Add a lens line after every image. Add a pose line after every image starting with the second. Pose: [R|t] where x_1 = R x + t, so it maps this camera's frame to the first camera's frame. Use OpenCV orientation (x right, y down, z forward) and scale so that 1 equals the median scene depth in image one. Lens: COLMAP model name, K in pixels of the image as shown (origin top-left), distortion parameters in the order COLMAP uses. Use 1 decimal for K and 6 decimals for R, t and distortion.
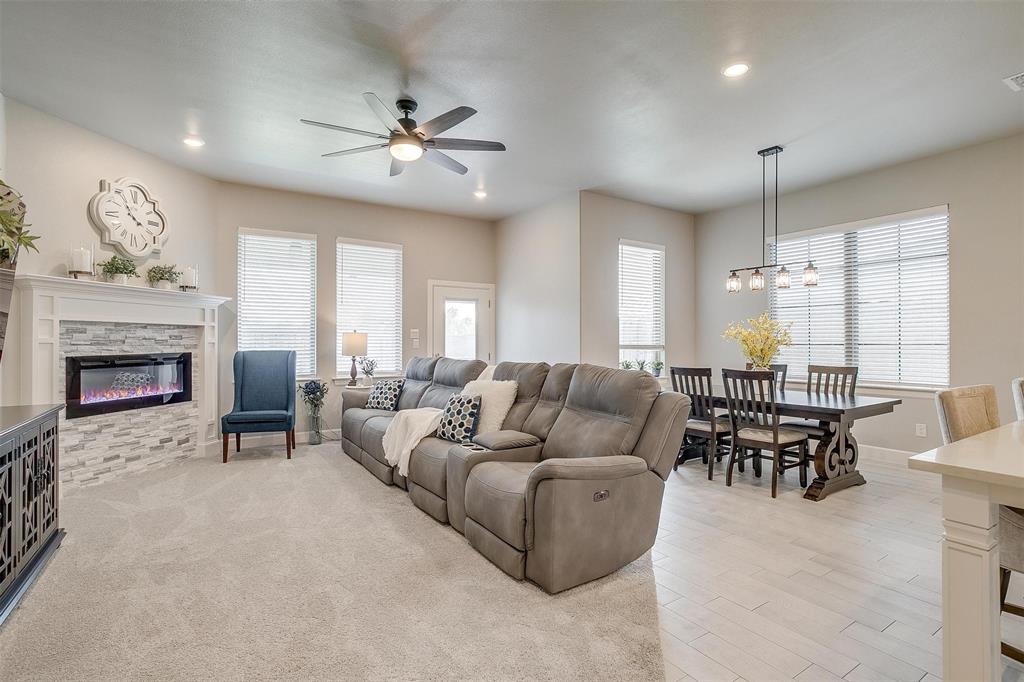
lens RADIAL K [[497.3, 0, 517.3], [0, 497.3, 339.7], [0, 0, 1]] dist [-0.052237, 0.026959]
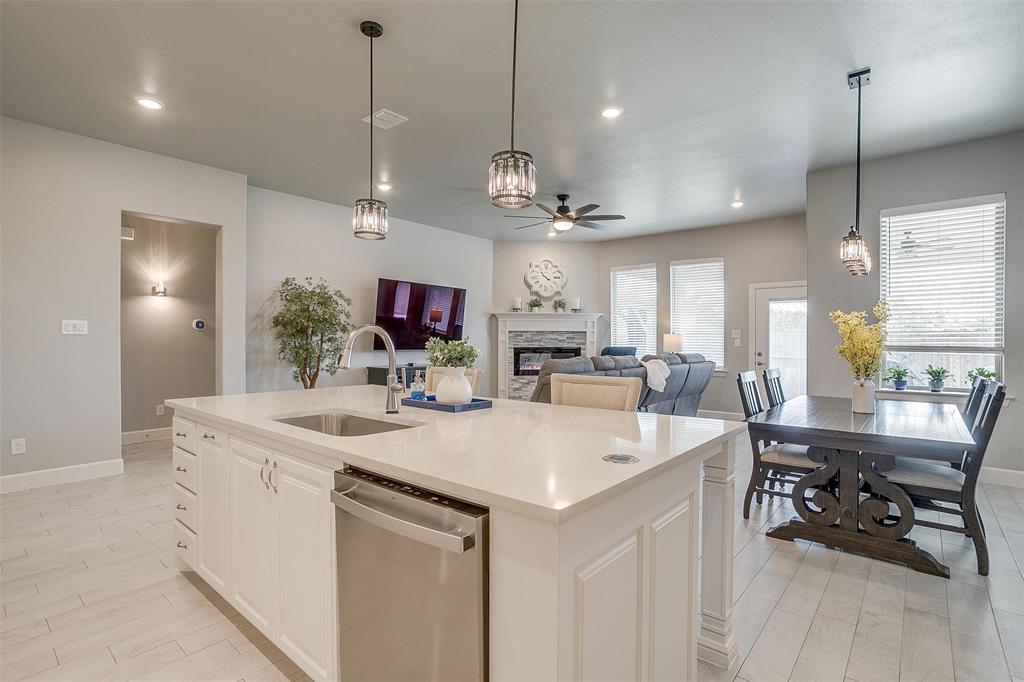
lens RADIAL K [[497.3, 0, 512.7], [0, 497.3, 338.9], [0, 0, 1]] dist [-0.052237, 0.026959]
pose [[0.286309, -0.002734, -0.958133, 1.037509], [0.000383, 0.999996, -0.002739, 0.002634], [0.958137, 0.000417, 0.286309, 0.289090]]
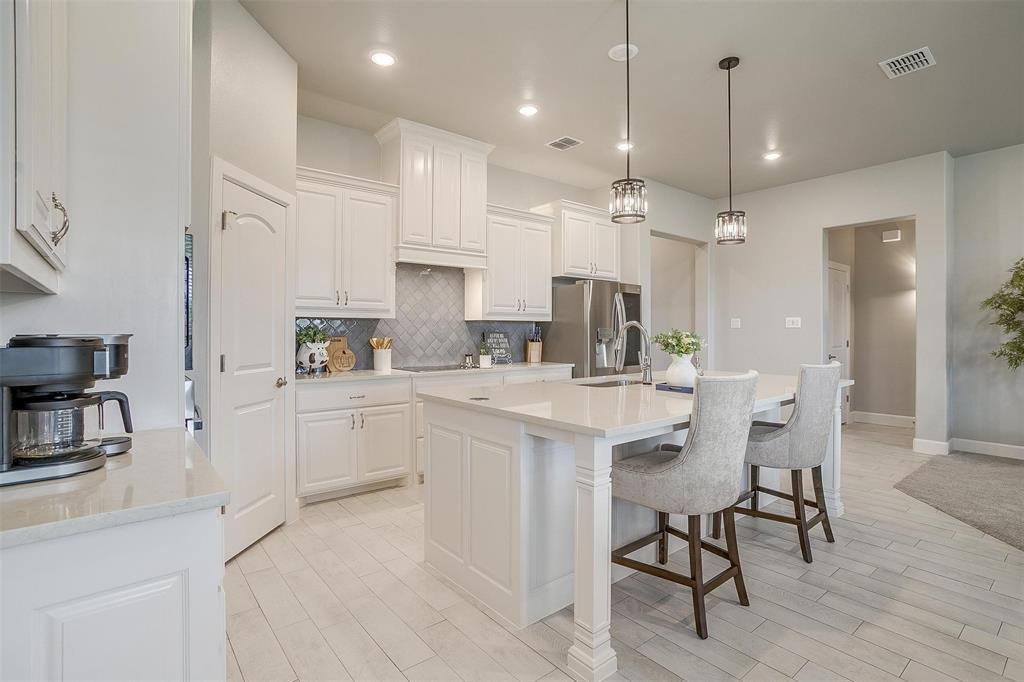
lens RADIAL K [[497.3, 0, 512.7], [0, 497.3, 334.3], [0, 0, 1]] dist [-0.052237, 0.026959]
pose [[-0.993997, -0.000948, -0.109400, 0.795542], [-0.001614, 0.999981, 0.005998, 0.002210], [0.109392, 0.006138, -0.993980, 0.945903]]
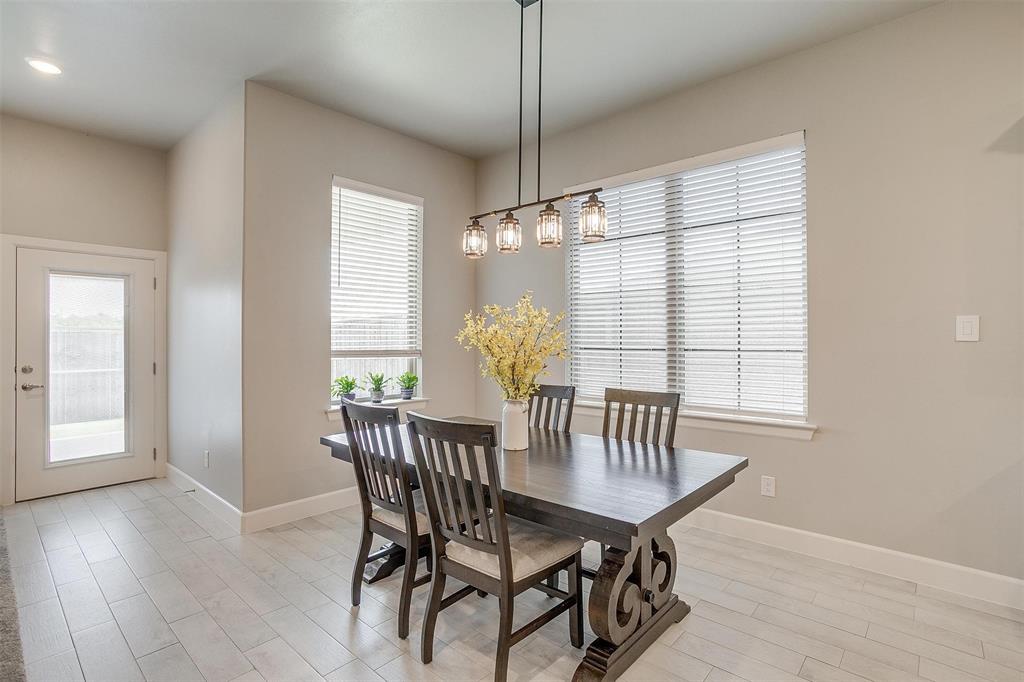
lens RADIAL K [[497.3, 0, 521.8], [0, 497.3, 335.4], [0, 0, 1]] dist [-0.052237, 0.026959]
pose [[0.963063, 0.001416, 0.269271, 0.353073], [-0.000732, 0.999996, -0.002639, -0.009252], [-0.269274, 0.002344, 0.963061, 0.477447]]
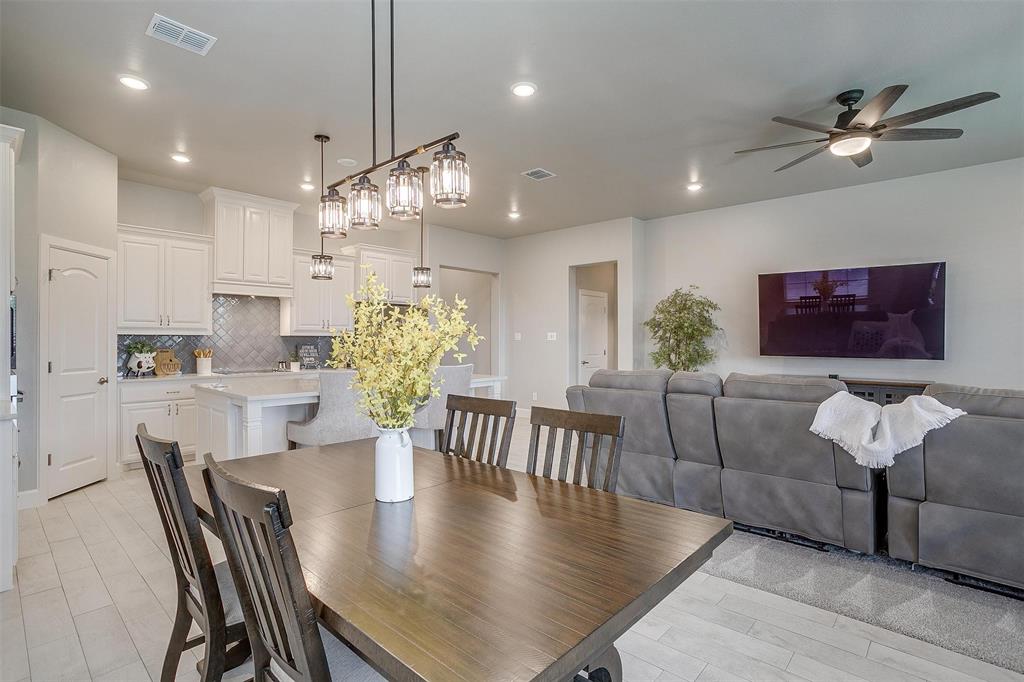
lens RADIAL K [[497.3, 0, 510.4], [0, 497.3, 343.6], [0, 0, 1]] dist [-0.052237, 0.026959]
pose [[-0.966451, 0.000877, -0.256850, 0.510145], [-0.000818, 0.999979, 0.006489, -0.008025], [0.256851, 0.006481, -0.966429, 1.371416]]
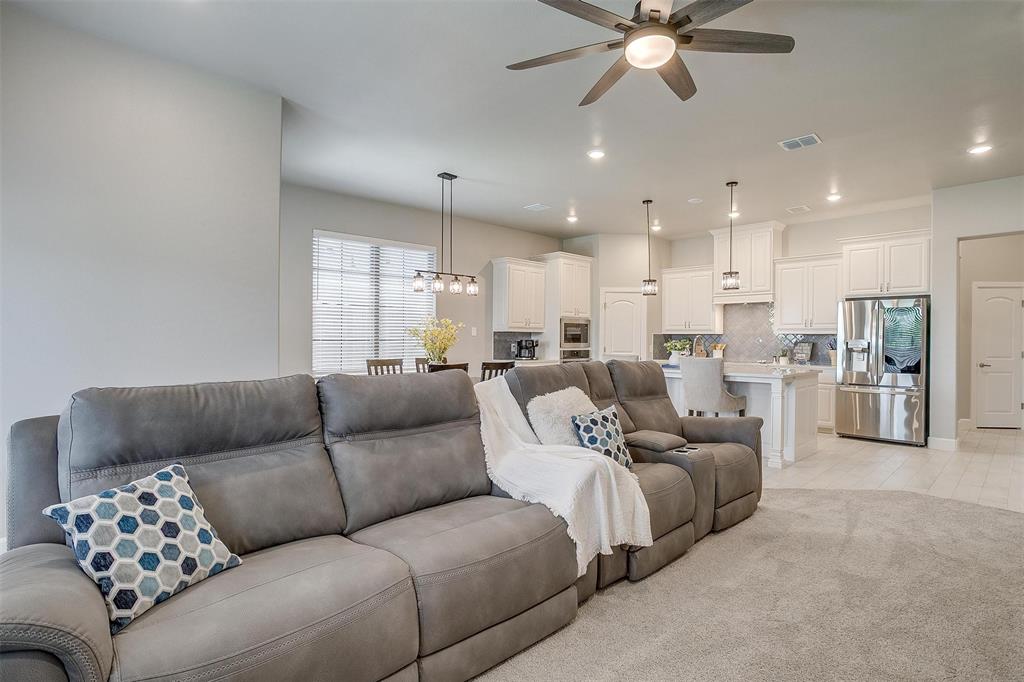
lens RADIAL K [[497.3, 0, 511.8], [0, 497.3, 340.9], [0, 0, 1]] dist [-0.052237, 0.026959]
pose [[-0.174205, -0.007099, 0.984684, -0.659715], [-0.010254, 0.999933, 0.005395, 0.001713], [-0.984656, -0.009157, -0.174266, 1.019115]]
